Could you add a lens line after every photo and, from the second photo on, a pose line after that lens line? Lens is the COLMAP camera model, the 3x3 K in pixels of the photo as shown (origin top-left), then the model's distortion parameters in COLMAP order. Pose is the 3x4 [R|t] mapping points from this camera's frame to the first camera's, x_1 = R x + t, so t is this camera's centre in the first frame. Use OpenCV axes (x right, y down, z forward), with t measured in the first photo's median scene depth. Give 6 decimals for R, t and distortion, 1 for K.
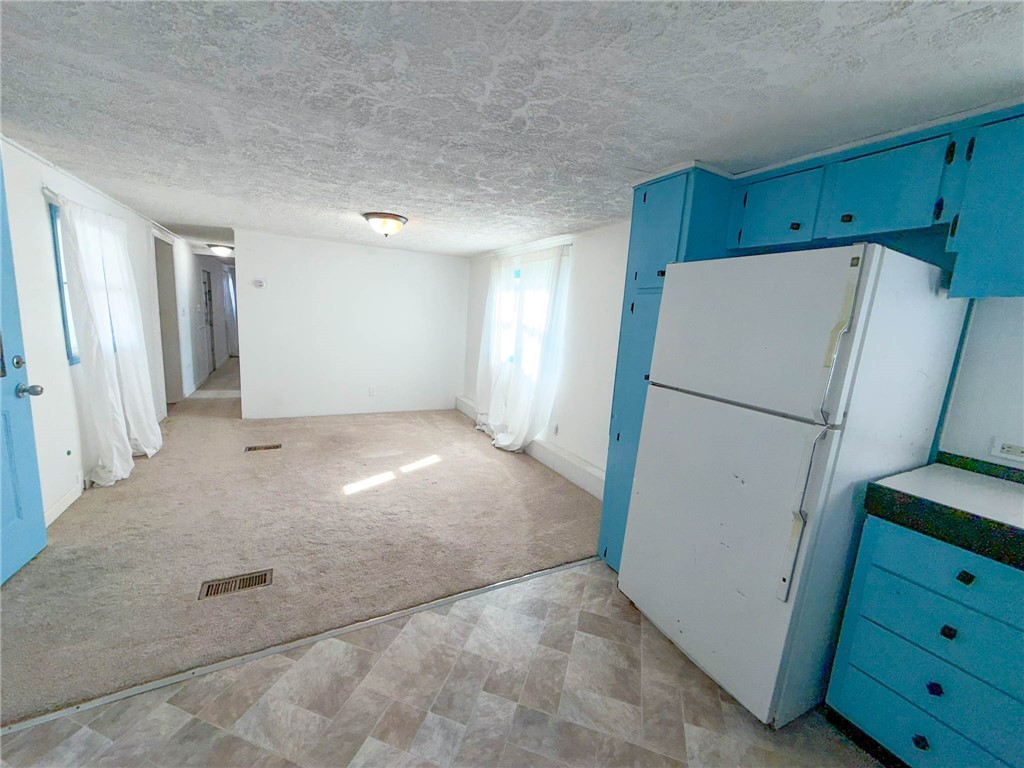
lens RADIAL K [[411.2, 0, 494.0], [0, 411.2, 392.3], [0, 0, 1]] dist [0.003481, -0.000415]
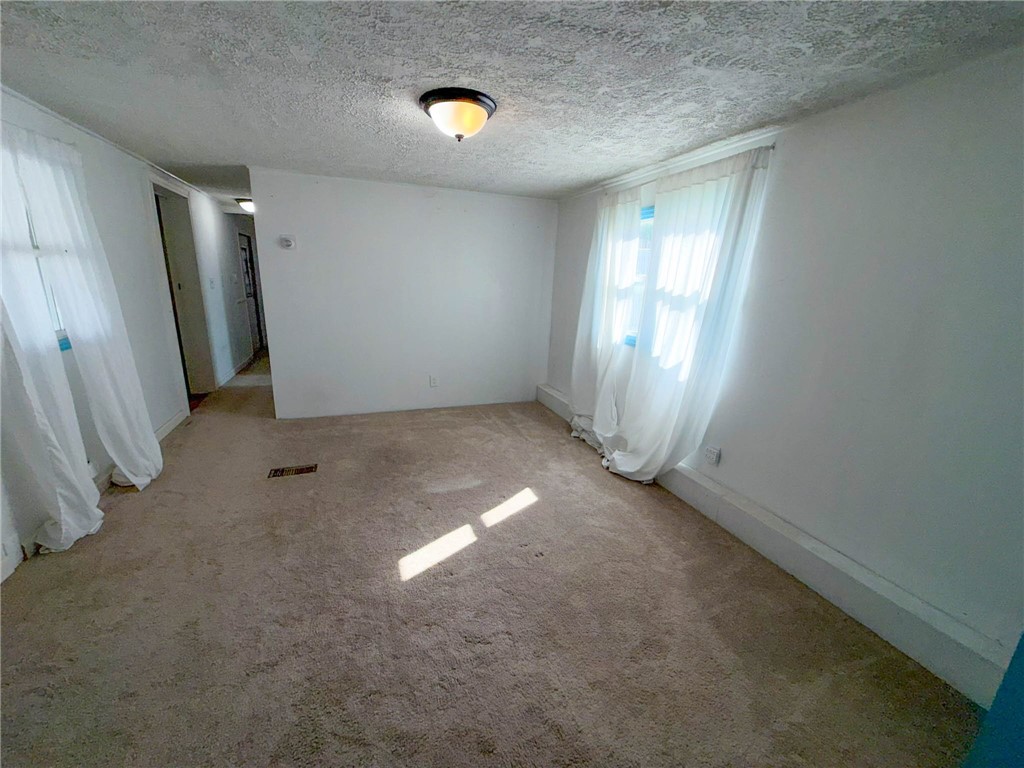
lens RADIAL K [[411.2, 0, 501.9], [0, 411.2, 400.6], [0, 0, 1]] dist [0.003481, -0.000415]
pose [[0.993695, 0.008144, -0.111820, -0.110937], [0.003217, 0.994876, 0.101050, -0.062585], [0.112070, -0.100772, 0.988577, 0.332207]]
